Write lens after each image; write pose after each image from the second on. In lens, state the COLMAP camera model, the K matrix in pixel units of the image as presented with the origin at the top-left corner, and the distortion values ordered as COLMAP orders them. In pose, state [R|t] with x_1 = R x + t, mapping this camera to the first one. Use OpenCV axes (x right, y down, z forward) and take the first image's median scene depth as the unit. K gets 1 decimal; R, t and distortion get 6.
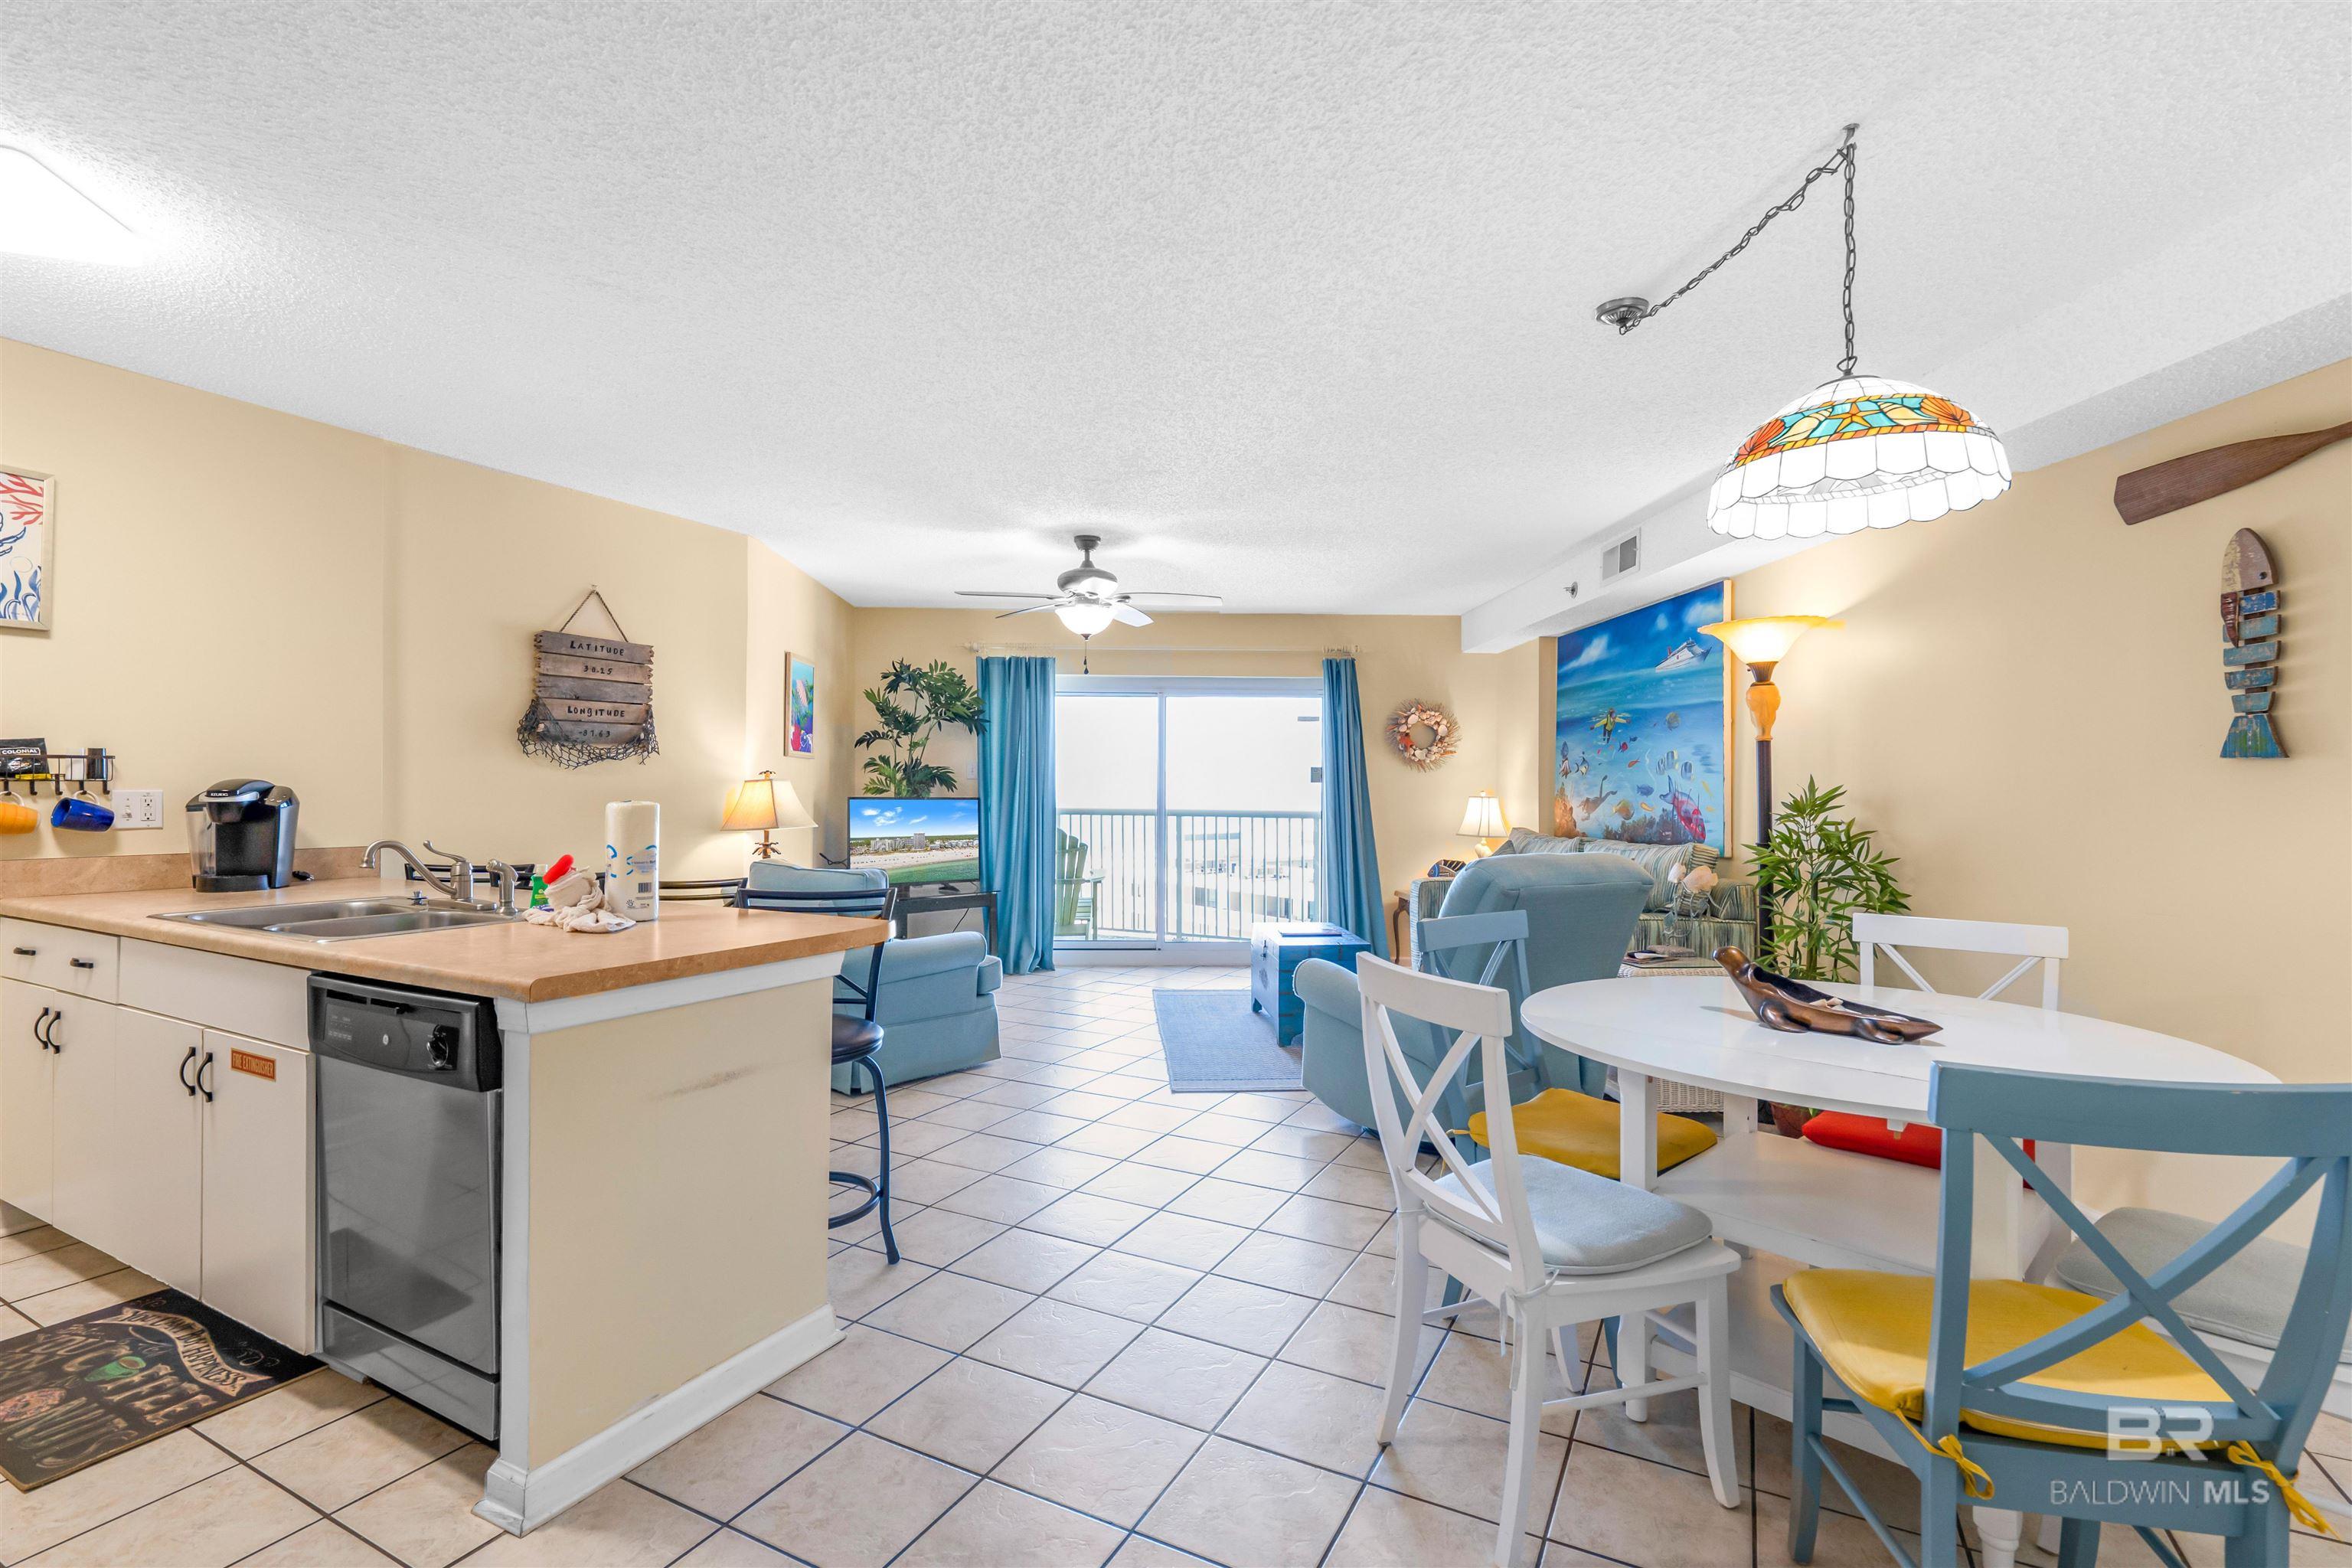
lens RADIAL K [[1058.5, 0, 1176.0], [0, 1058.5, 784.0], [0, 0, 1]] dist [-0.000988, -0.000199]
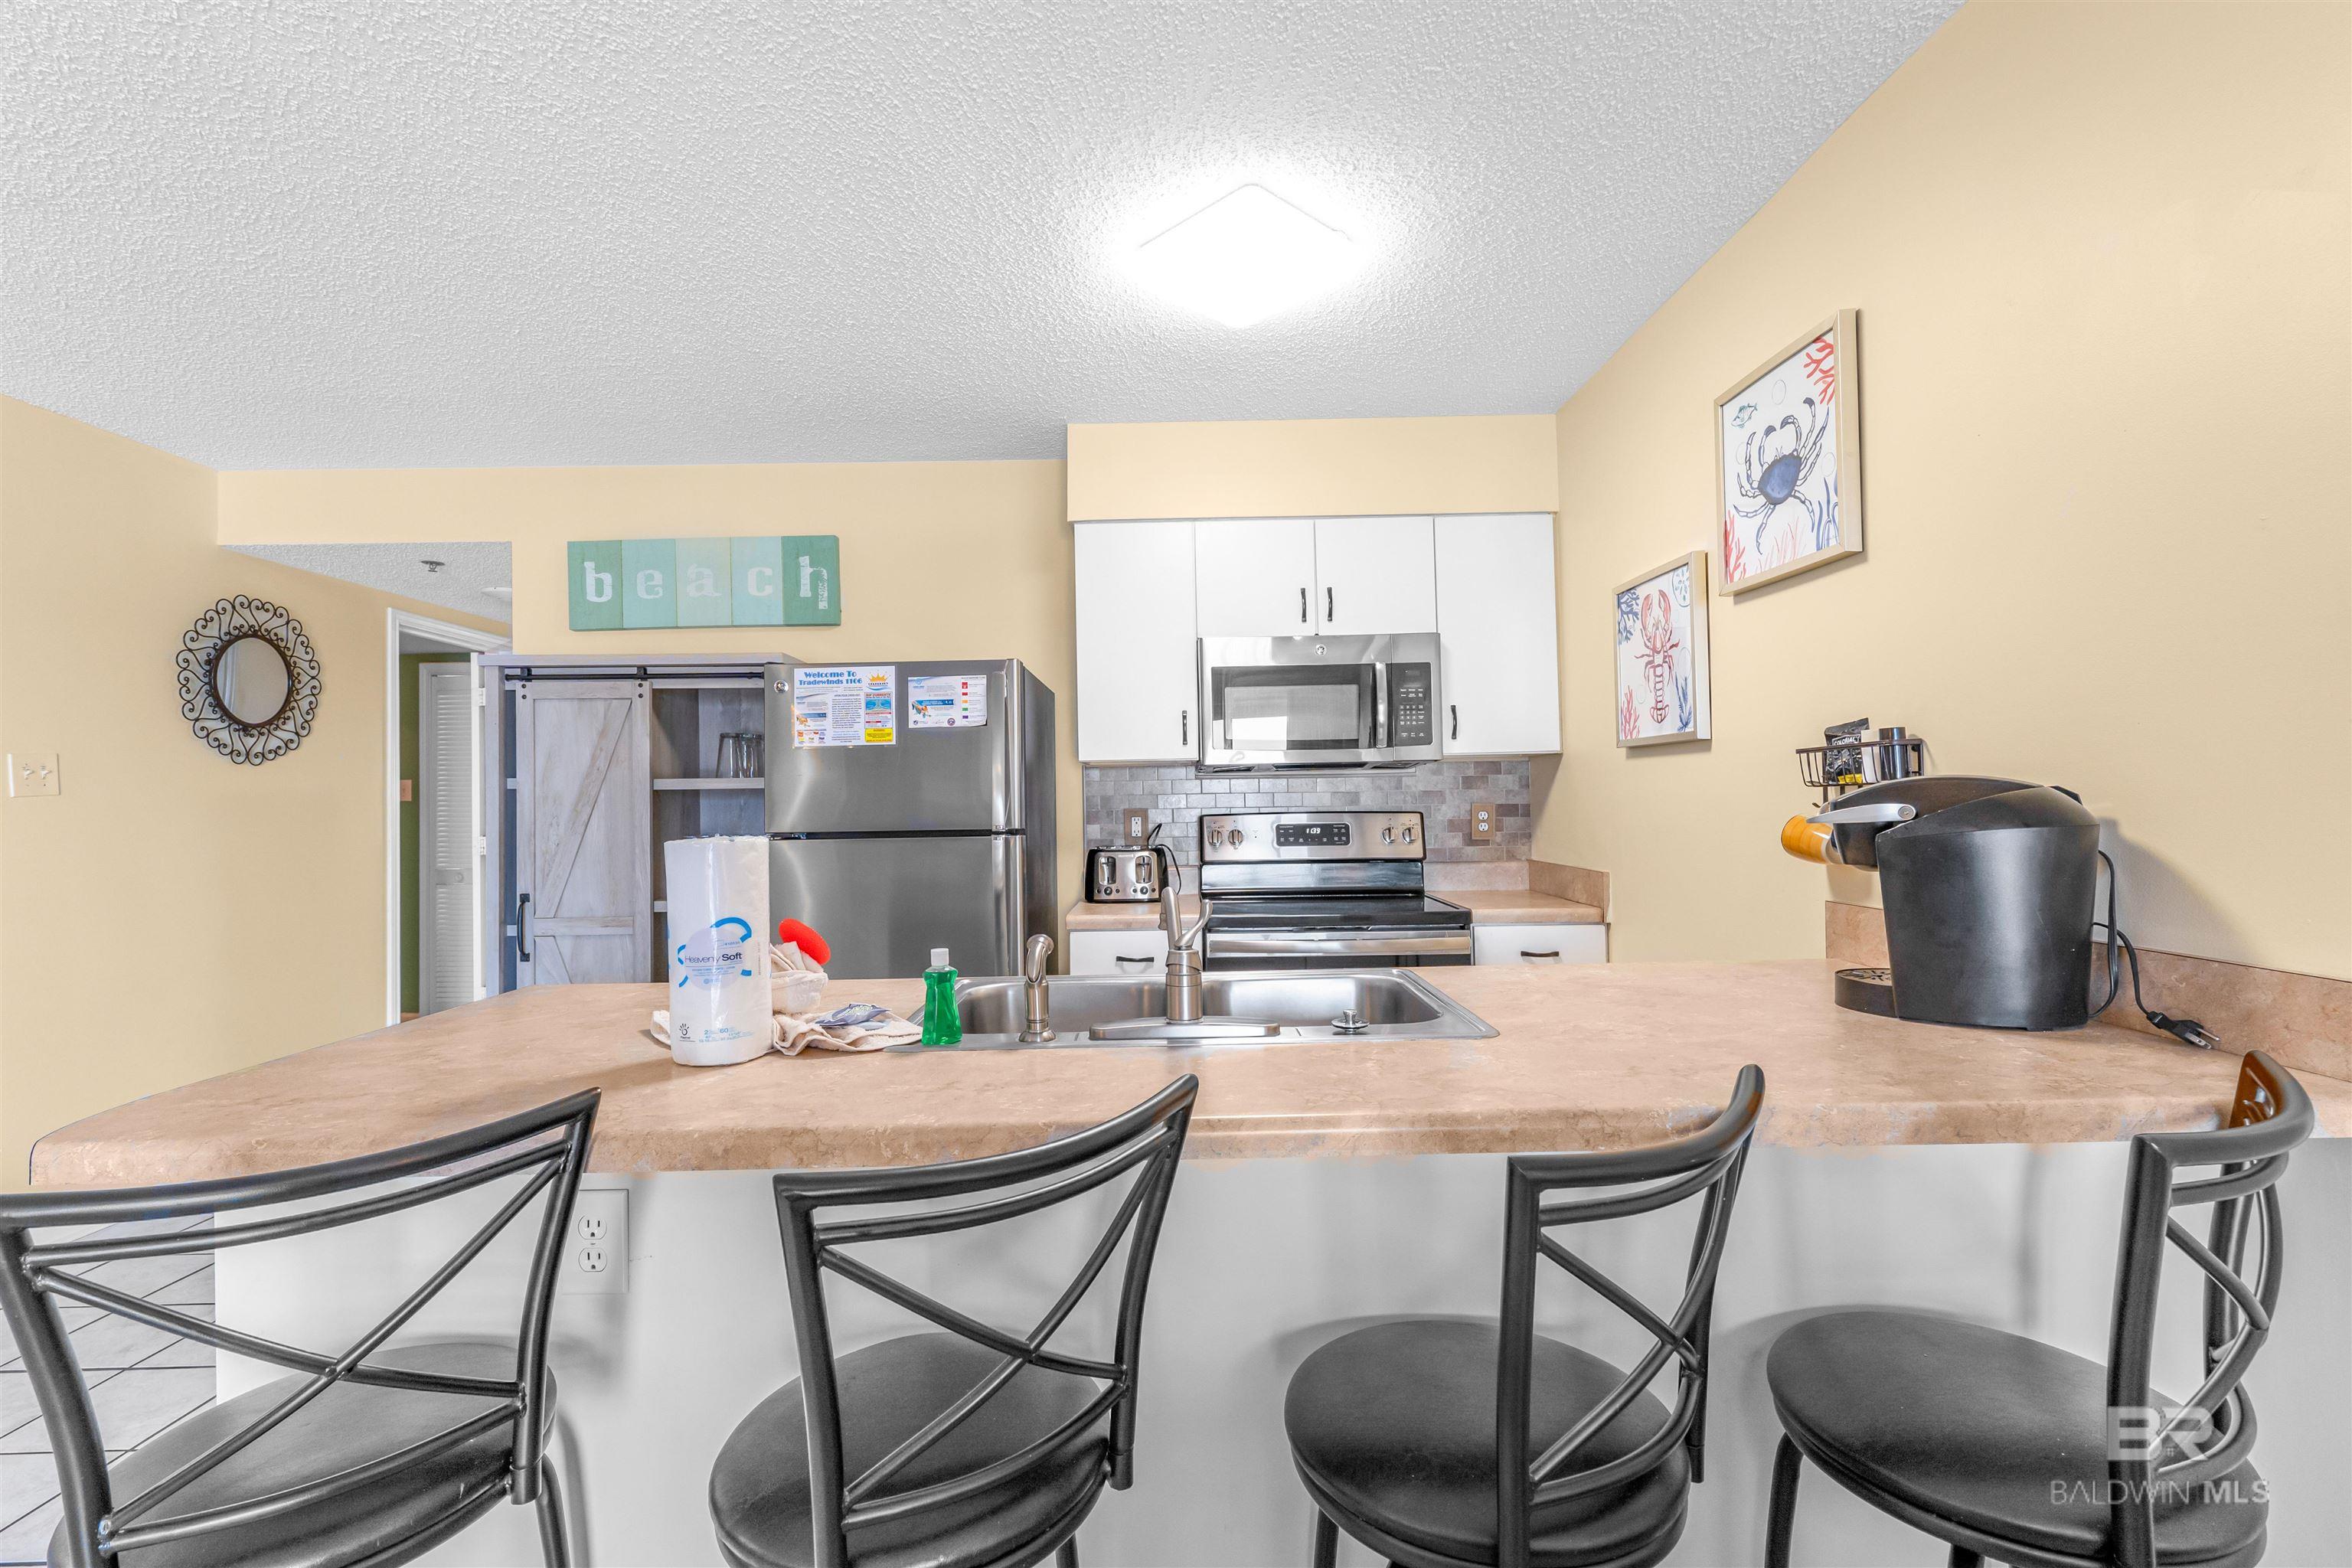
lens RADIAL K [[1039.5, 0, 1176.0], [0, 1039.5, 784.0], [0, 0, 1]] dist [0.001039, 0.000192]
pose [[-0.880851, 0.003246, -0.473383, -0.250890], [0.016695, 0.999567, -0.024211, 0.003390], [0.473100, -0.029229, -0.880524, 0.840862]]
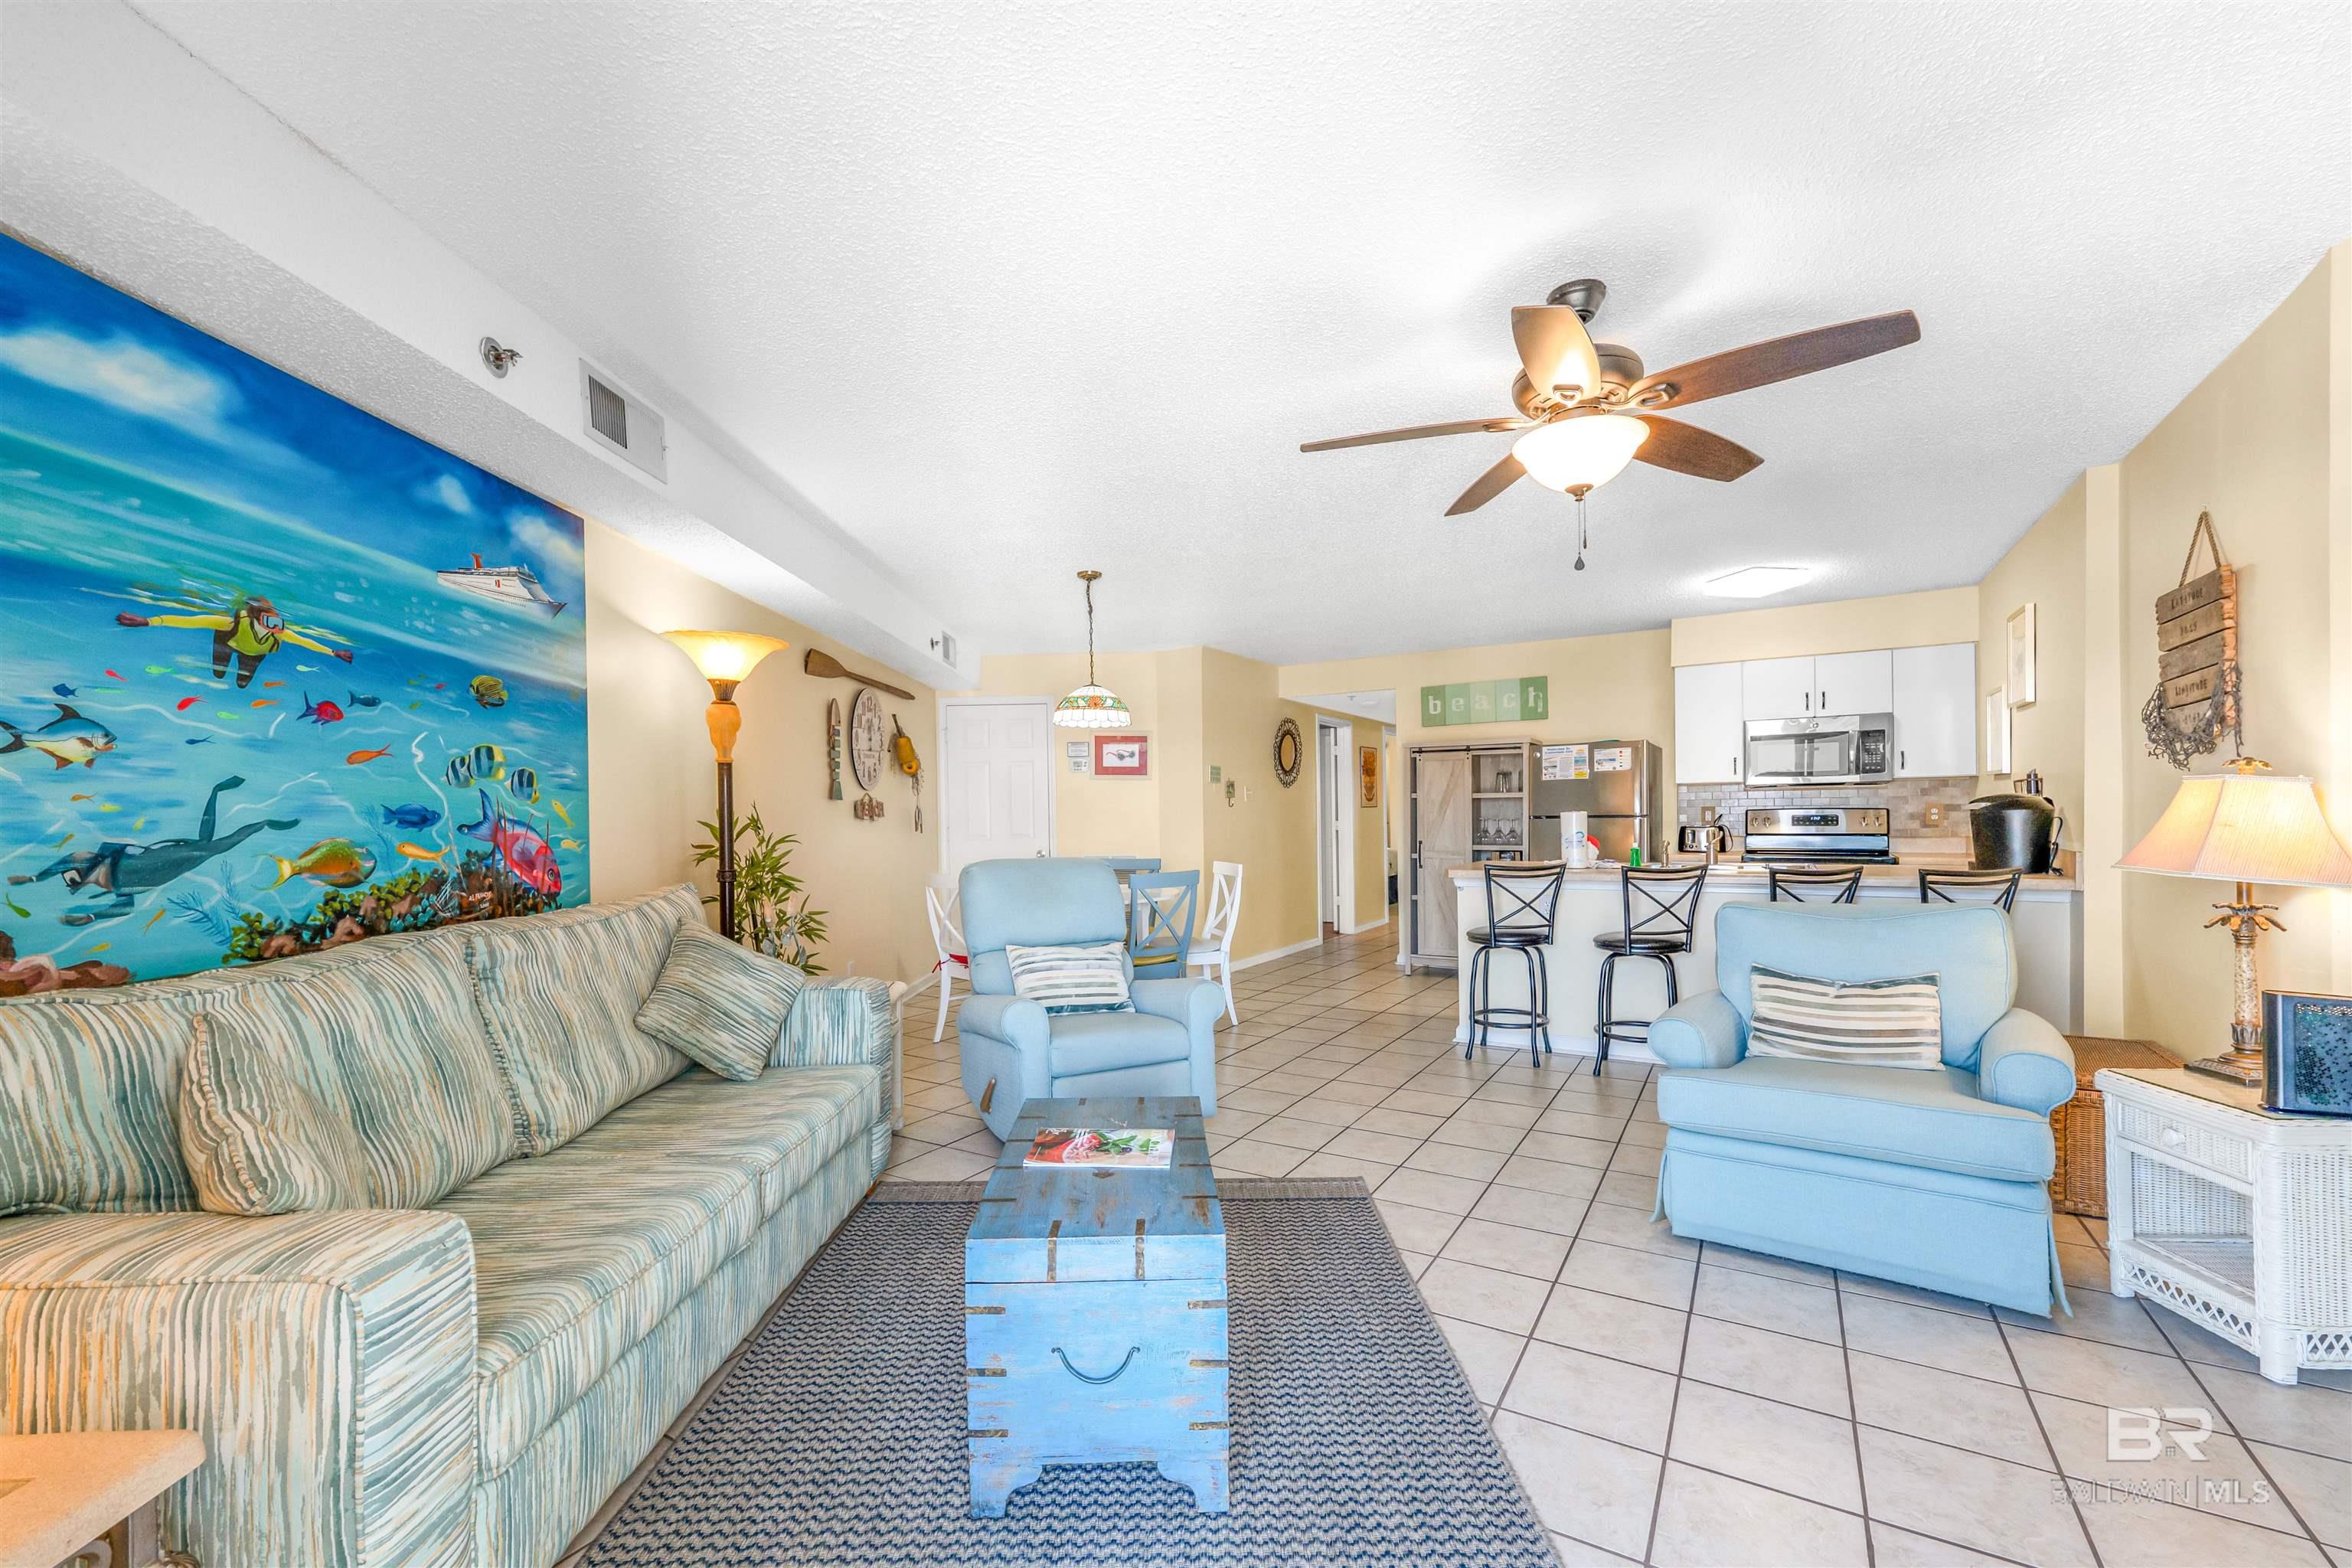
lens RADIAL K [[982.0, 0, 1169.3], [0, 982.0, 831.4], [0, 0, 1]] dist [0.006141, -0.000314]
pose [[-0.997724, 0.009324, 0.066785, 0.084031], [0.010258, 0.999854, 0.013661, 0.010932], [-0.066648, 0.014315, -0.997674, 1.599536]]
